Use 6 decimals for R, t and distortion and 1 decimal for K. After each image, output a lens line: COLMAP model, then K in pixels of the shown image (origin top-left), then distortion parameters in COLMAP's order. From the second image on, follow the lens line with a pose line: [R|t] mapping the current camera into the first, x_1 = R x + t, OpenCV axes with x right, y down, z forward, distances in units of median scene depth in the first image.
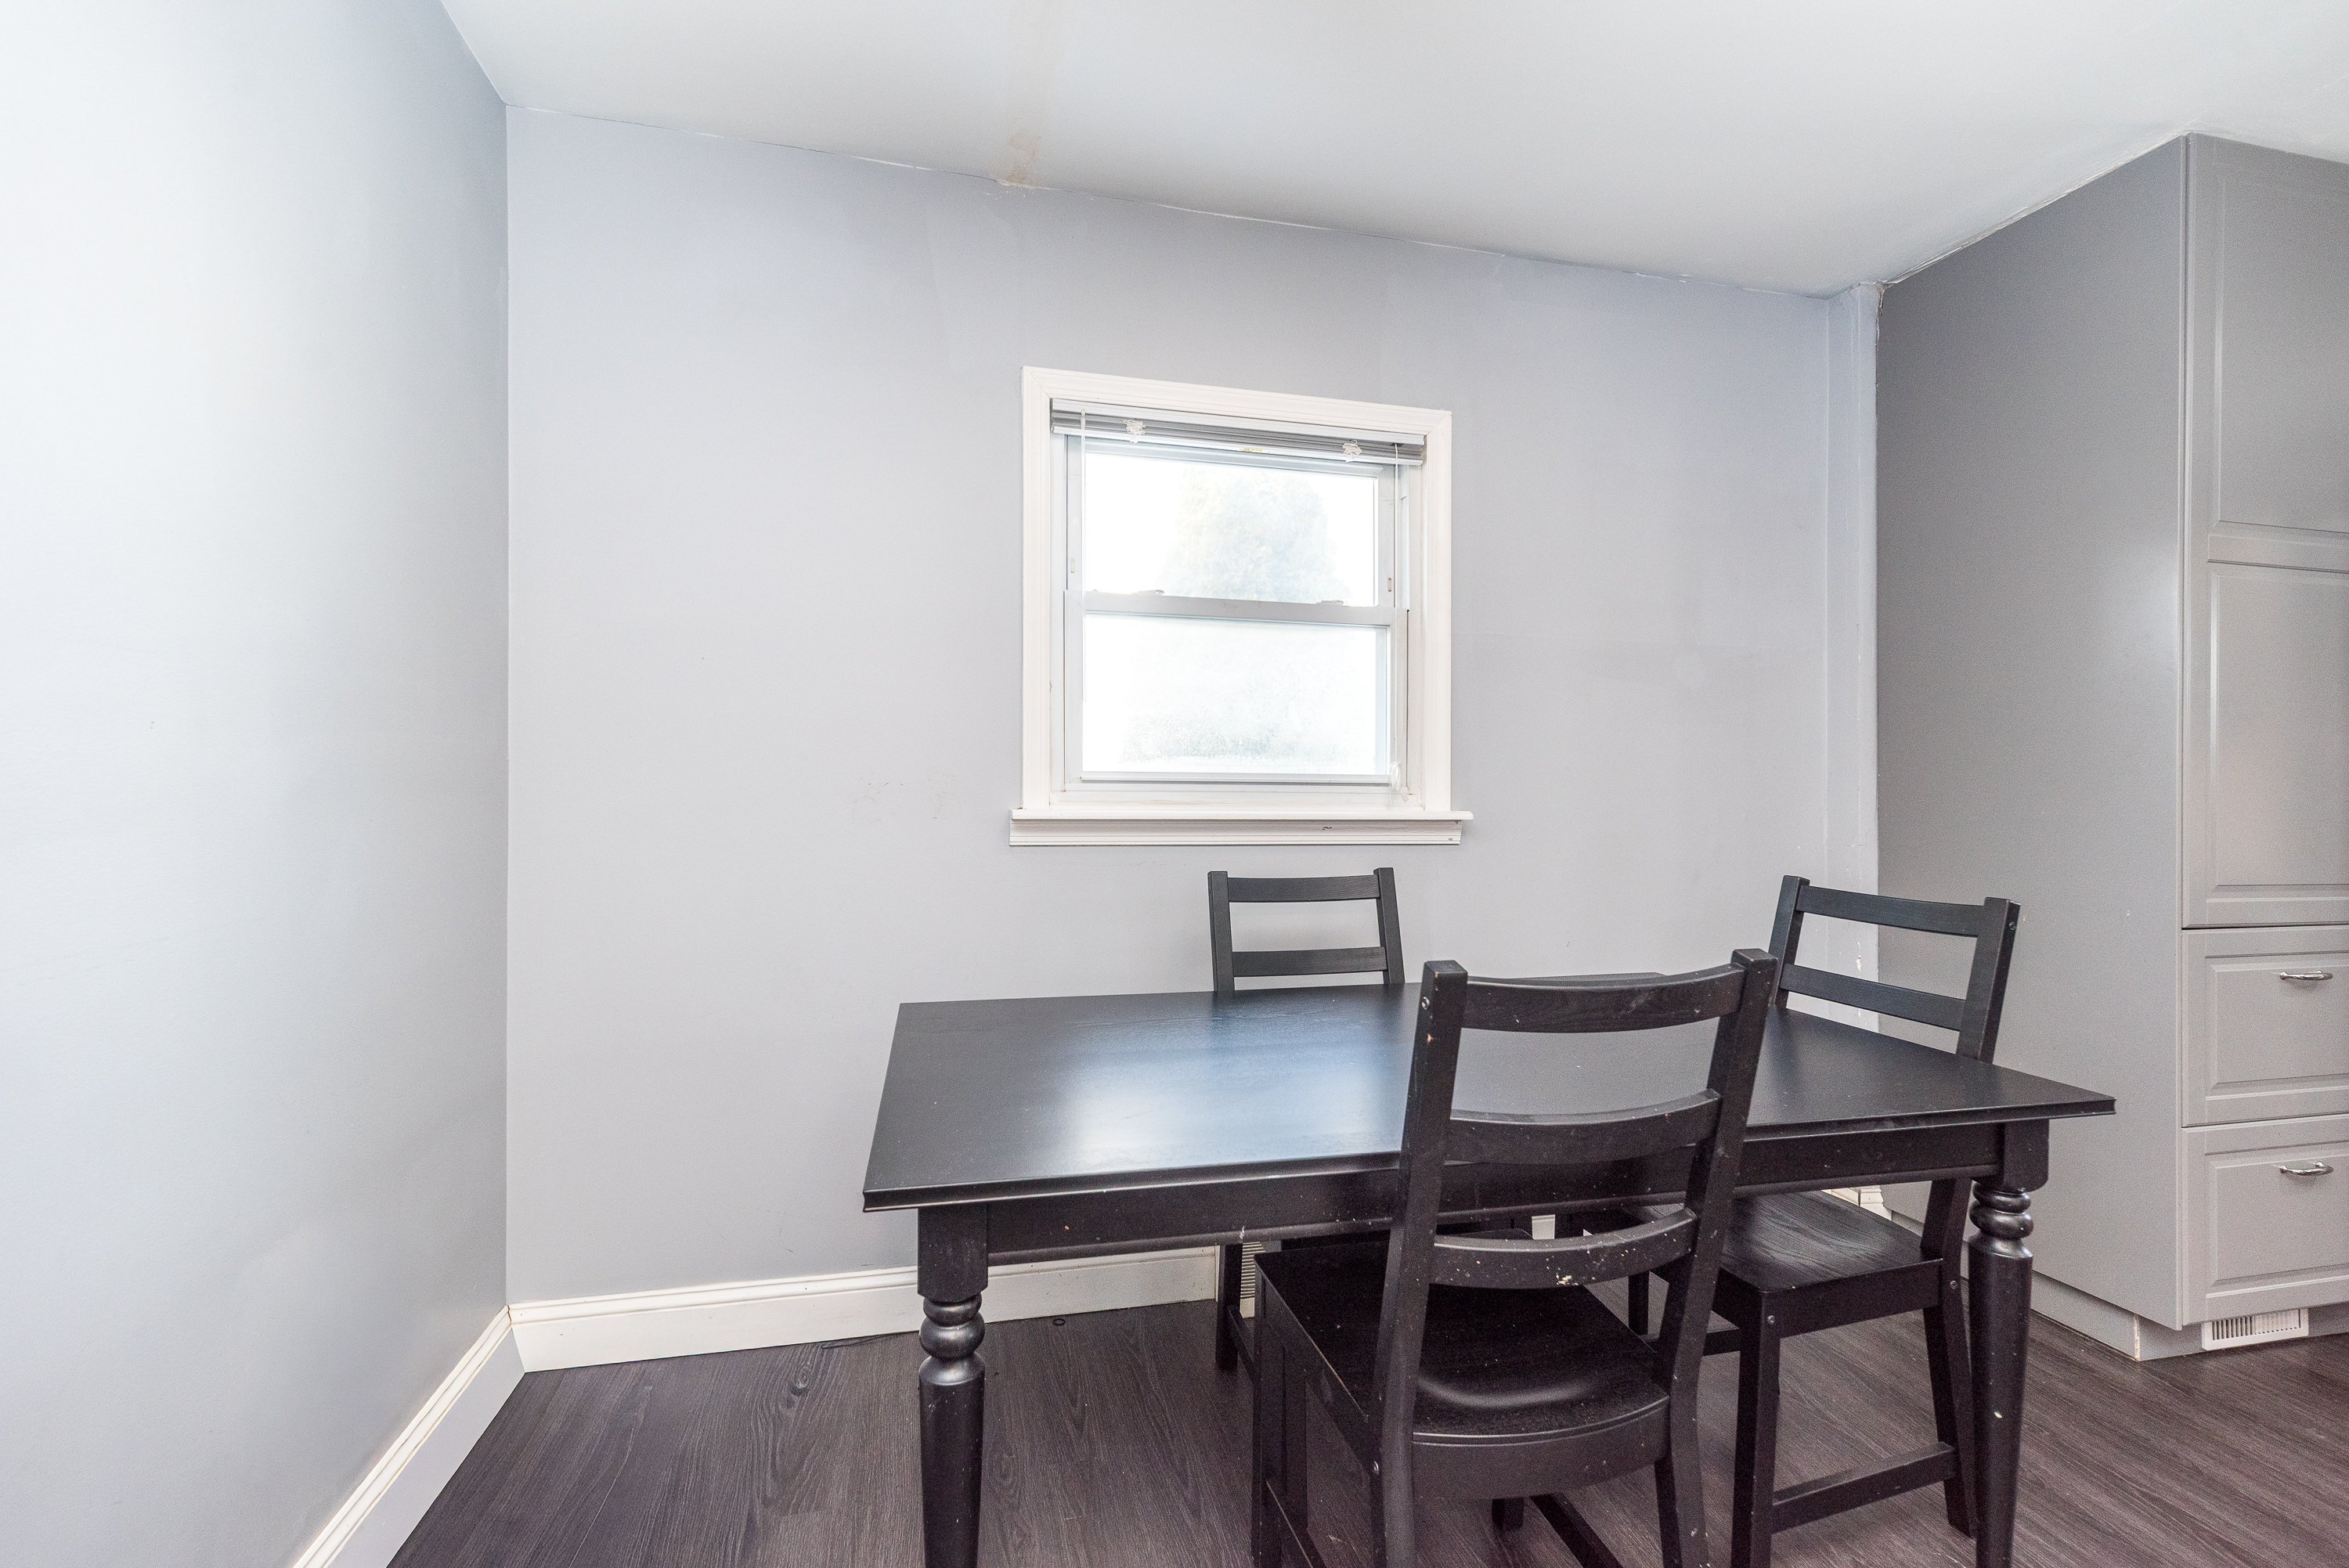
lens RADIAL K [[1034.8, 0, 1189.1], [0, 1034.8, 788.9], [0, 0, 1]] dist [0.009357, 0.000231]
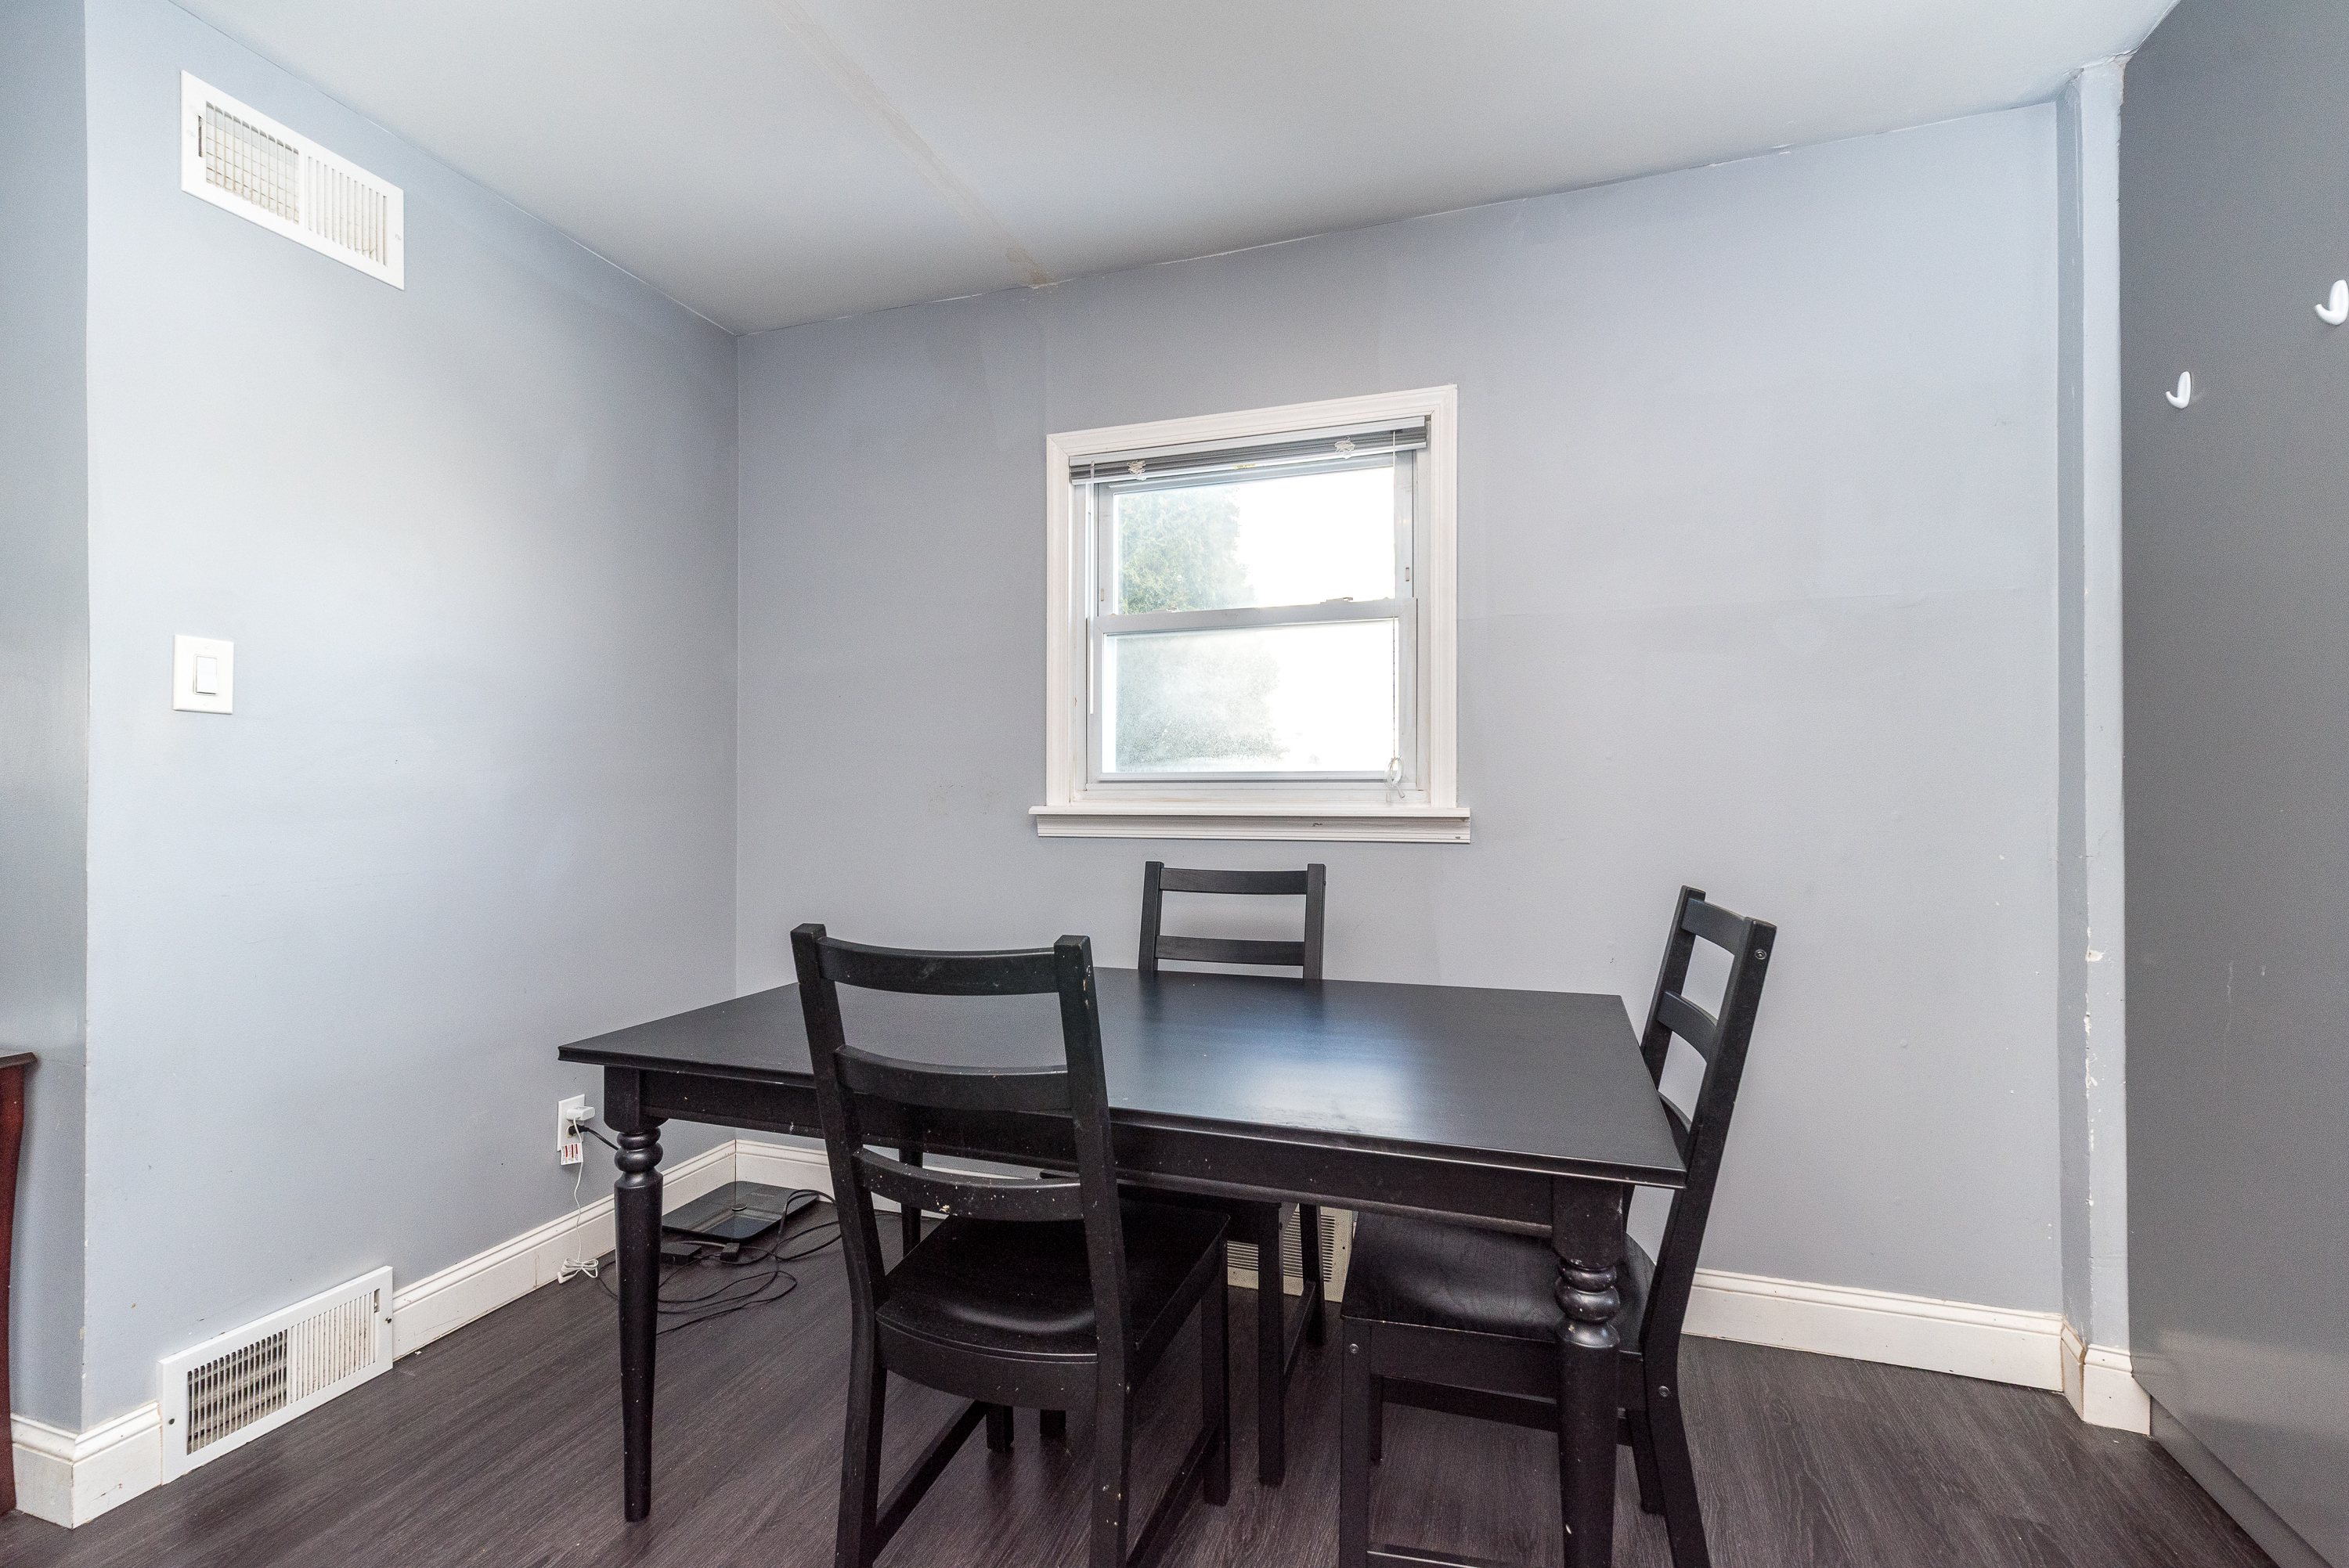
lens RADIAL K [[1034.8, 0, 1172.2], [0, 1034.8, 770.4], [0, 0, 1]] dist [0.009357, 0.000231]
pose [[0.839250, -0.017249, -0.543472, 0.591752], [0.009313, 0.999806, -0.017351, 0.001463], [0.543666, 0.009501, 0.839248, 0.075289]]
